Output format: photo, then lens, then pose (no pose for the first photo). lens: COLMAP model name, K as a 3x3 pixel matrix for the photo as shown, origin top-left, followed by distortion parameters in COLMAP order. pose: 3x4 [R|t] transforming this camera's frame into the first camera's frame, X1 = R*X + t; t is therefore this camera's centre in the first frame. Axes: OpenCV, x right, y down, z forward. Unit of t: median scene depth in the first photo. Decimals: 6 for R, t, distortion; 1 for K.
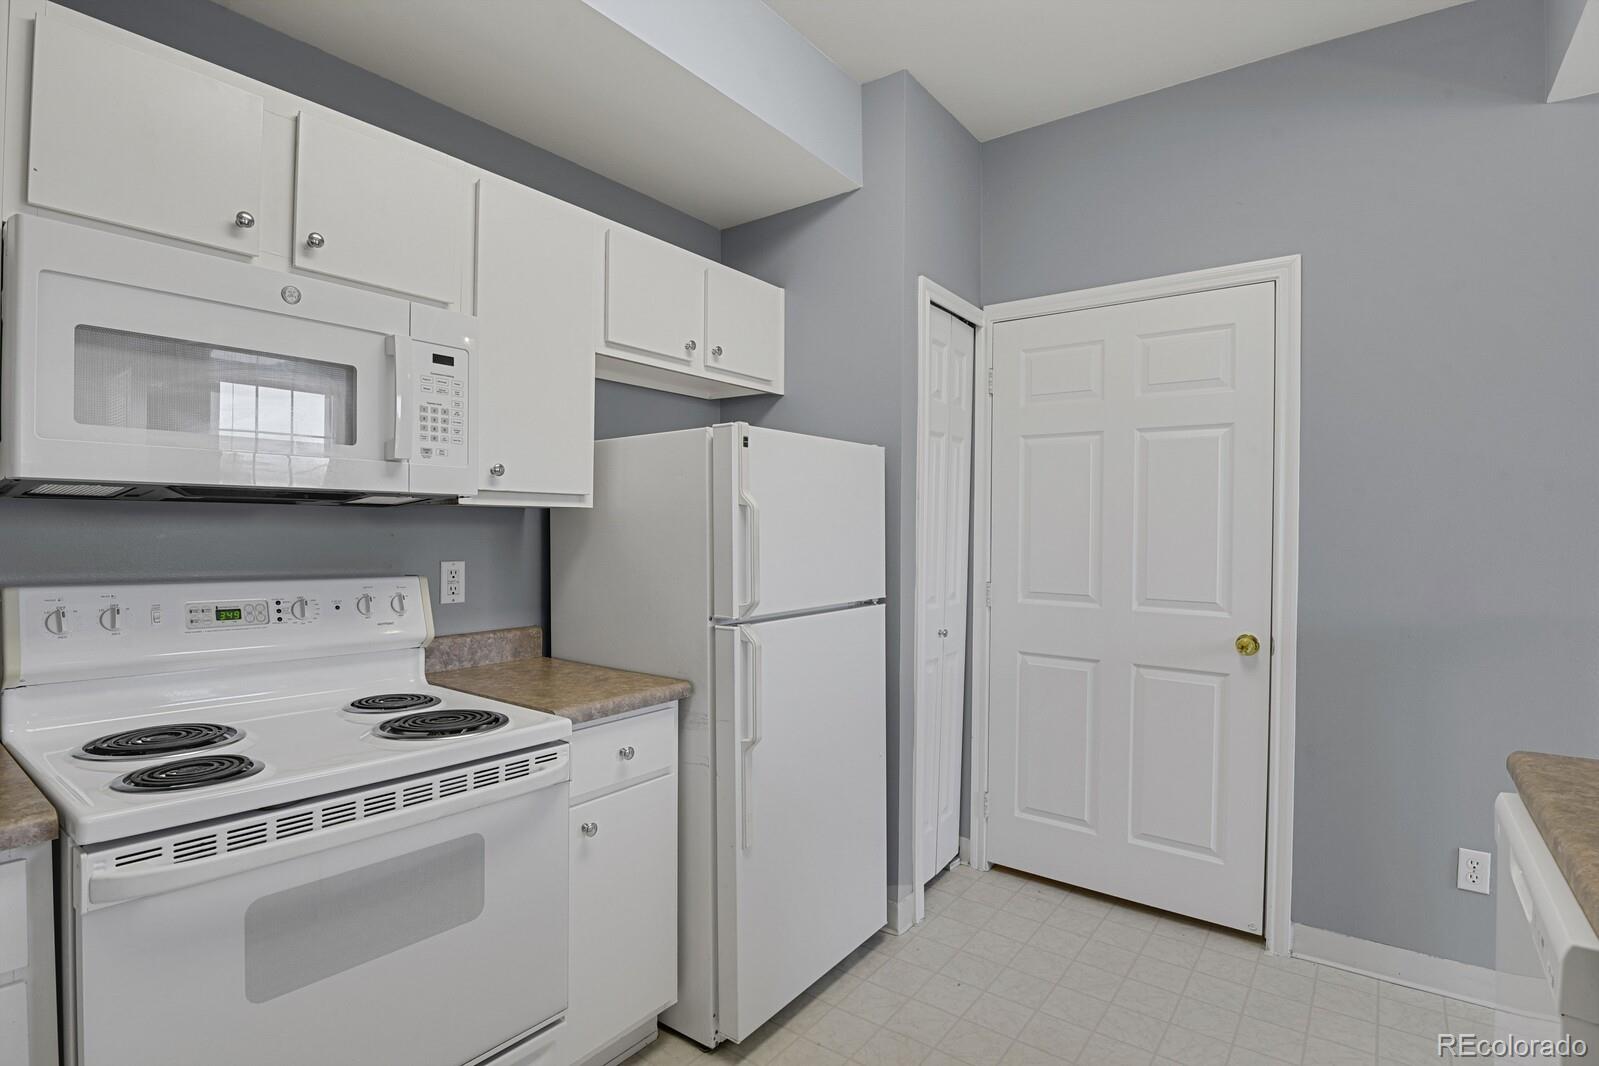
lens RADIAL K [[777.9, 0, 758.3], [0, 777.9, 544.8], [0, 0, 1]] dist [-0.035898, -0.003003]
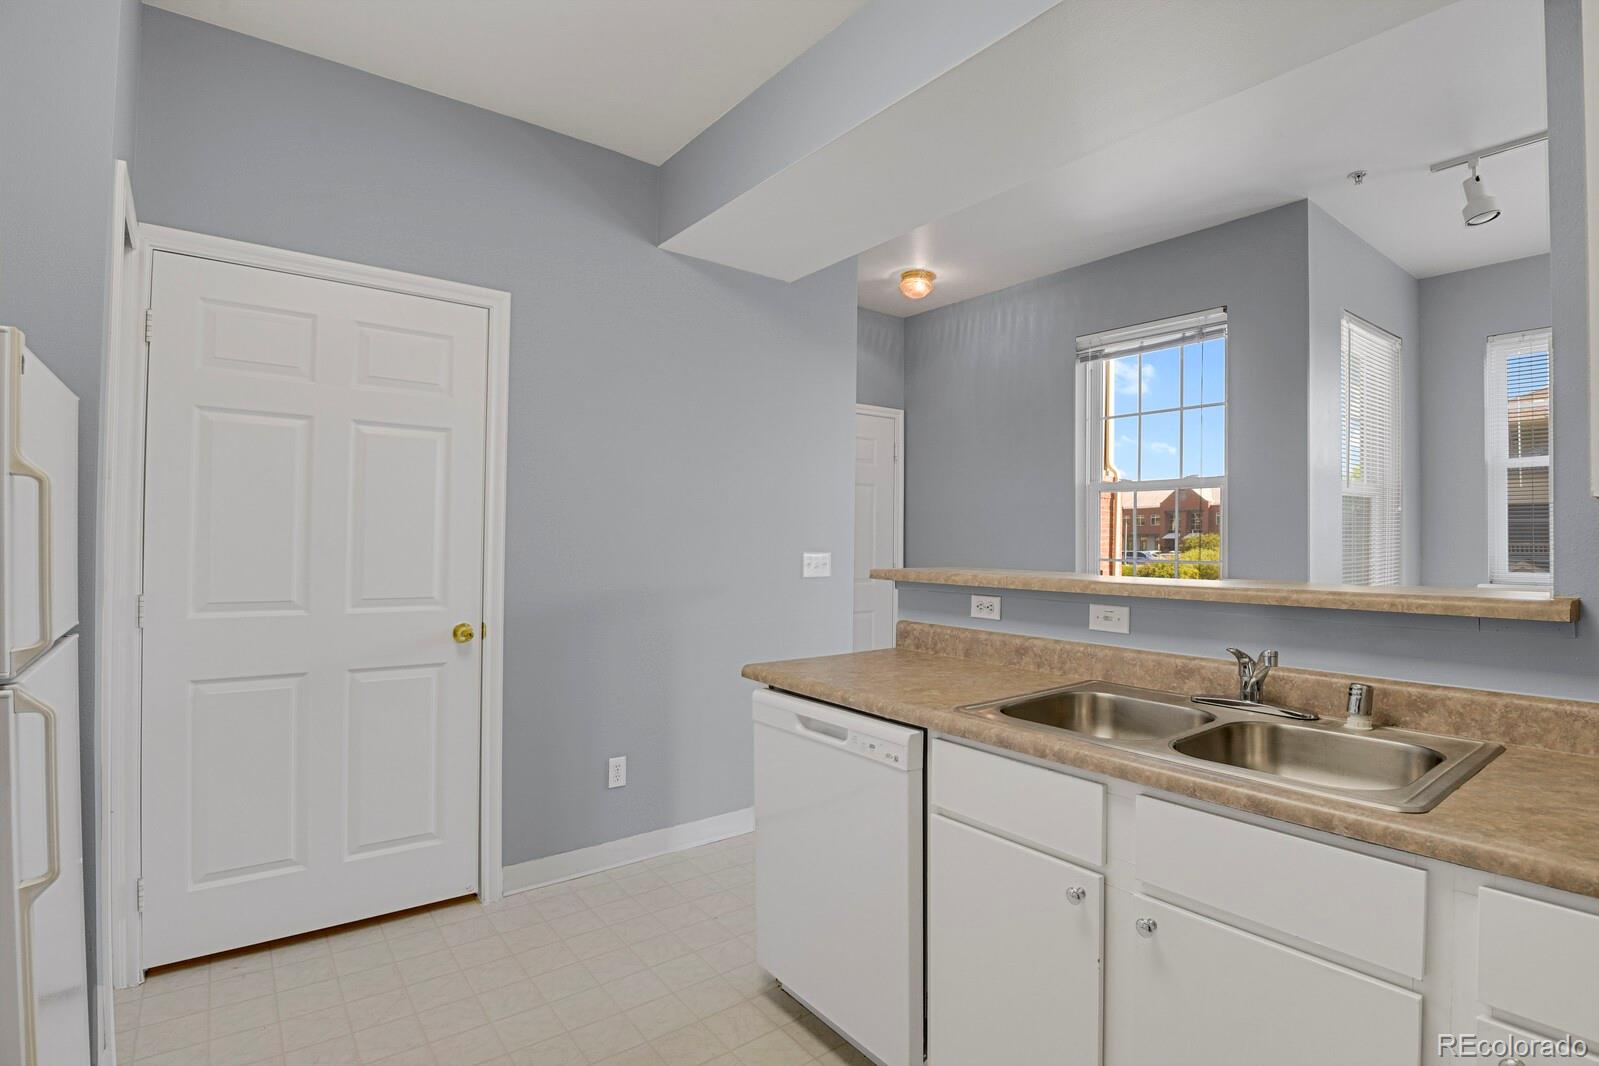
lens RADIAL K [[777.9, 0, 815.7], [0, 777.9, 535.5], [0, 0, 1]] dist [-0.035898, -0.003003]
pose [[0.227464, -0.003833, 0.973779, -0.317265], [0.005025, 0.999984, 0.002763, -0.009640], [-0.973774, 0.004264, 0.227479, 0.254001]]
